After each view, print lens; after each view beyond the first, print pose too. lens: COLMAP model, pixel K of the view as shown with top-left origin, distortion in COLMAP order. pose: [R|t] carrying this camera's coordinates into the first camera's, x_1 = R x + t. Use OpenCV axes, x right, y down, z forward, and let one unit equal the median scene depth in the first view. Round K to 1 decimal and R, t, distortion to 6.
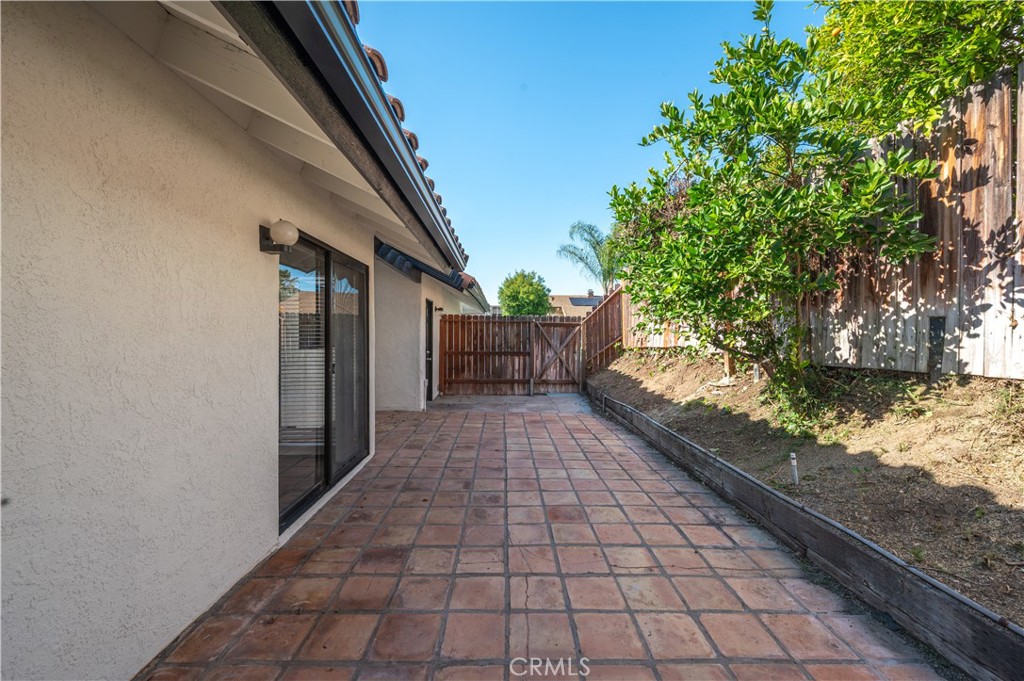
lens RADIAL K [[420.2, 0, 509.0], [0, 420.2, 337.9], [0, 0, 1]] dist [0.001853, -0.000580]
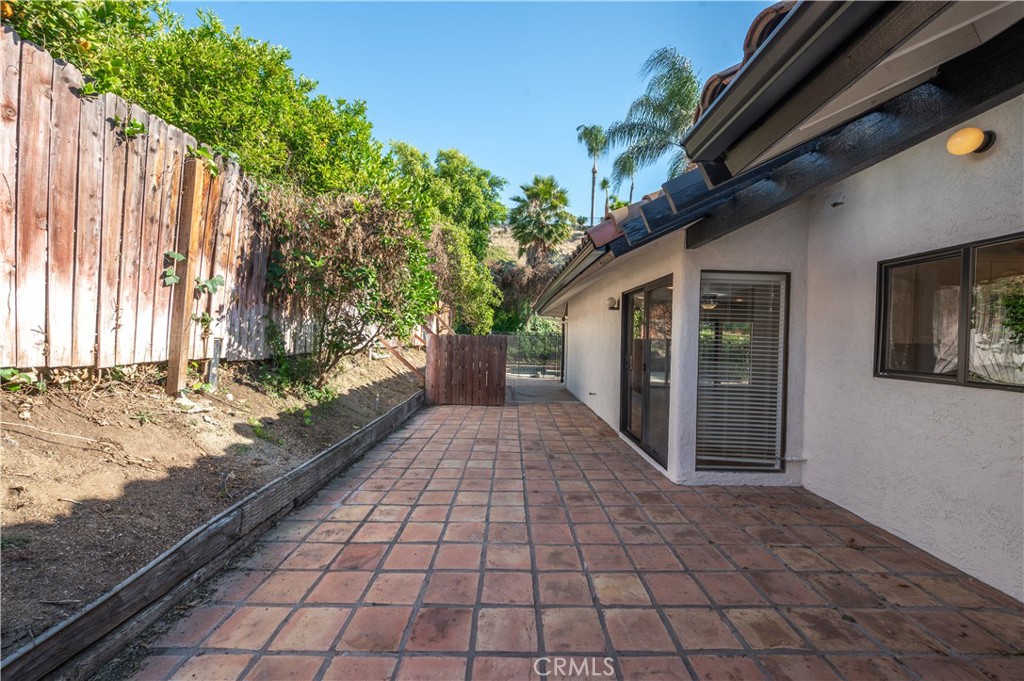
lens RADIAL K [[420.2, 0, 514.2], [0, 420.2, 337.7], [0, 0, 1]] dist [0.001853, -0.000580]
pose [[-0.999486, -0.031849, 0.003631, 0.020170], [-0.031821, 0.999465, 0.007522, -0.021630], [-0.003868, 0.007403, -0.999965, 2.057064]]
